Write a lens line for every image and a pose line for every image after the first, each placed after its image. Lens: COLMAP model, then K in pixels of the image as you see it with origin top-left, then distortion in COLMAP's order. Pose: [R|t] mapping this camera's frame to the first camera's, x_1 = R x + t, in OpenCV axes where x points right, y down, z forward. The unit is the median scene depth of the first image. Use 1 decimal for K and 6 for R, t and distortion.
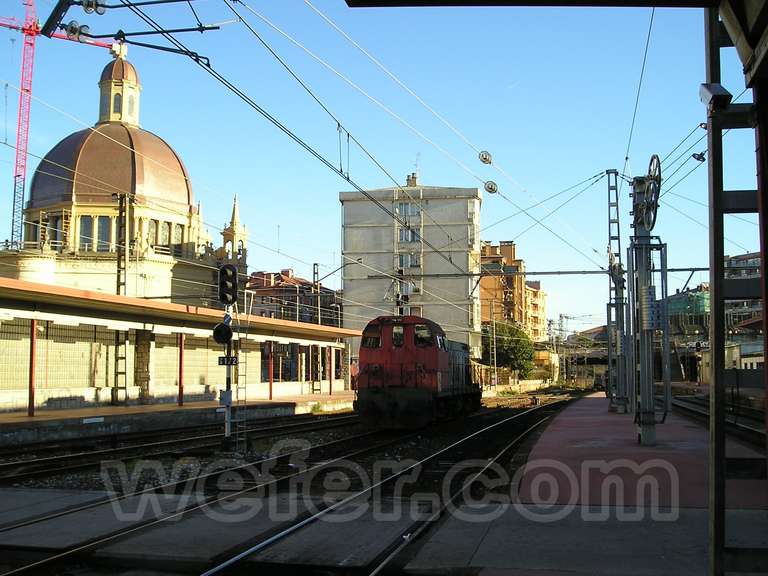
lens RADIAL K [[871.0, 0, 384.0], [0, 871.0, 288.0], [0, 0, 1]] dist [-0.129656, -0.004966]
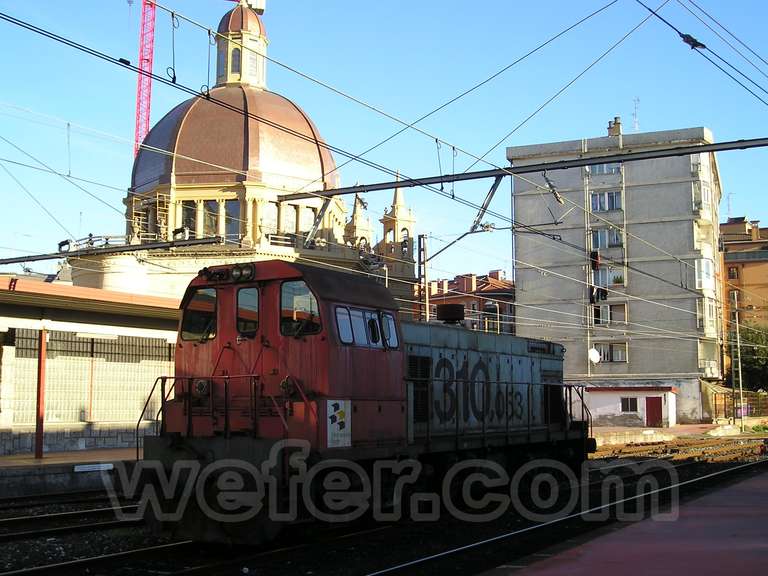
lens RADIAL K [[972.5, 0, 384.0], [0, 972.5, 288.0], [0, 0, 1]] dist [-0.087197, 0.017621]
pose [[0.958913, -0.031825, -0.281910, 0.072208], [0.026952, 0.999413, -0.021150, 0.019202], [0.282418, 0.012683, 0.959208, 0.198644]]
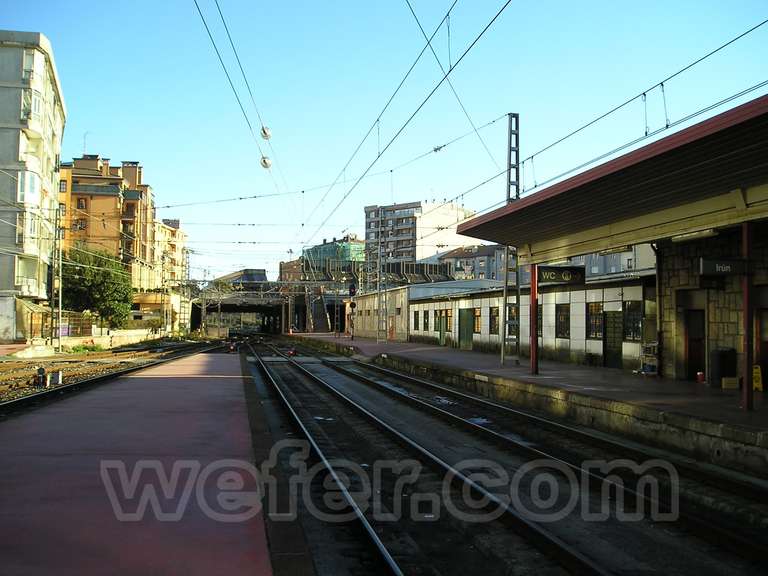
lens RADIAL K [[788.7, 0, 384.0], [0, 788.7, 288.0], [0, 0, 1]] dist [-0.094907, 0.002518]
pose [[0.917318, 0.023063, 0.397488, 0.114538], [-0.045364, 0.997874, 0.046792, 0.033995], [-0.395564, -0.060955, 0.916414, 0.347720]]
